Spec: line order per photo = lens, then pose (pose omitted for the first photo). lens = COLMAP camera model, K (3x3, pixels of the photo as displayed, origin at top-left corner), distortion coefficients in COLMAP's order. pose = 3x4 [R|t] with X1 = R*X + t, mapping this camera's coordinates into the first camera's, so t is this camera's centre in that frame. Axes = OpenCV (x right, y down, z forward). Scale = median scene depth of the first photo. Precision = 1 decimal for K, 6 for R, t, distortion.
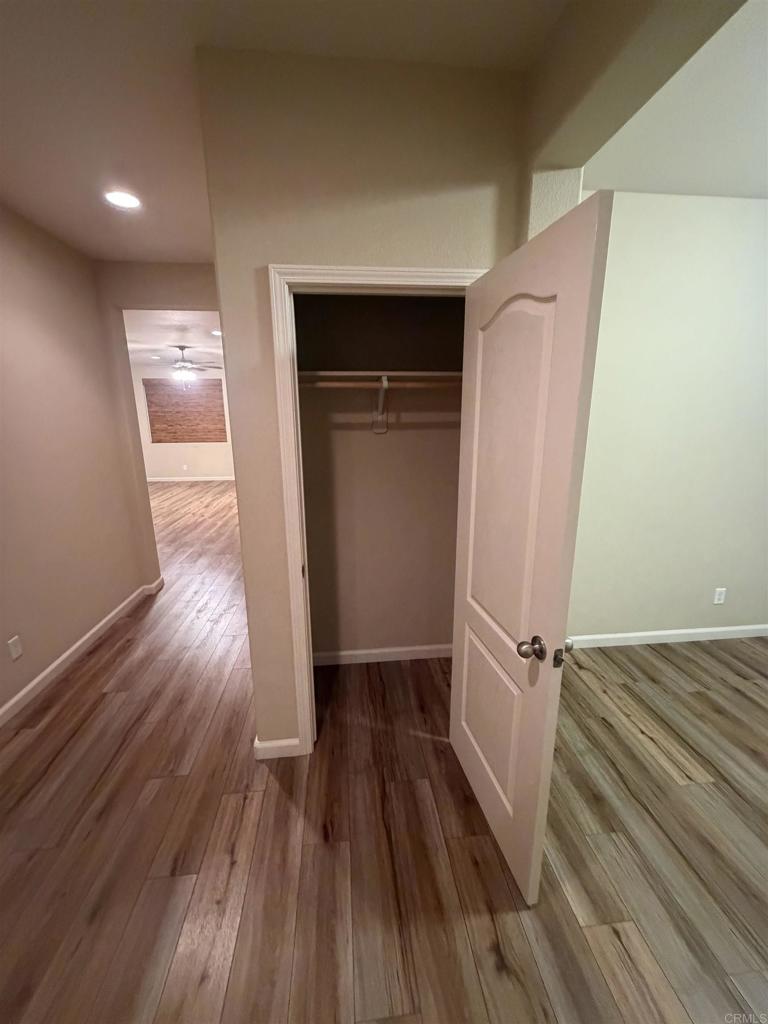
lens RADIAL K [[407.1, 0, 384.0], [0, 407.1, 512.0], [0, 0, 1]] dist [-0.000408, 0.000601]
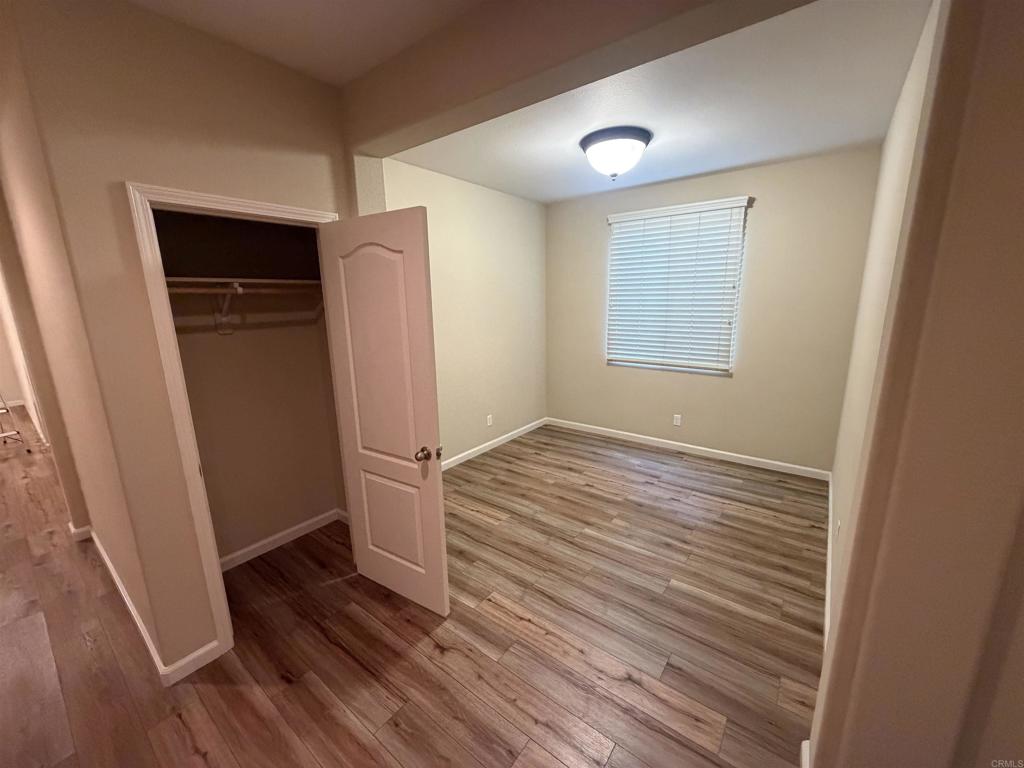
lens RADIAL K [[407.1, 0, 510.8], [0, 407.1, 387.5], [0, 0, 1]] dist [-0.000408, 0.000601]
pose [[0.689123, -0.159729, 0.706822, -0.356204], [0.183512, 0.982076, 0.043014, 0.039556], [-0.701023, 0.100069, 0.706083, -0.313413]]
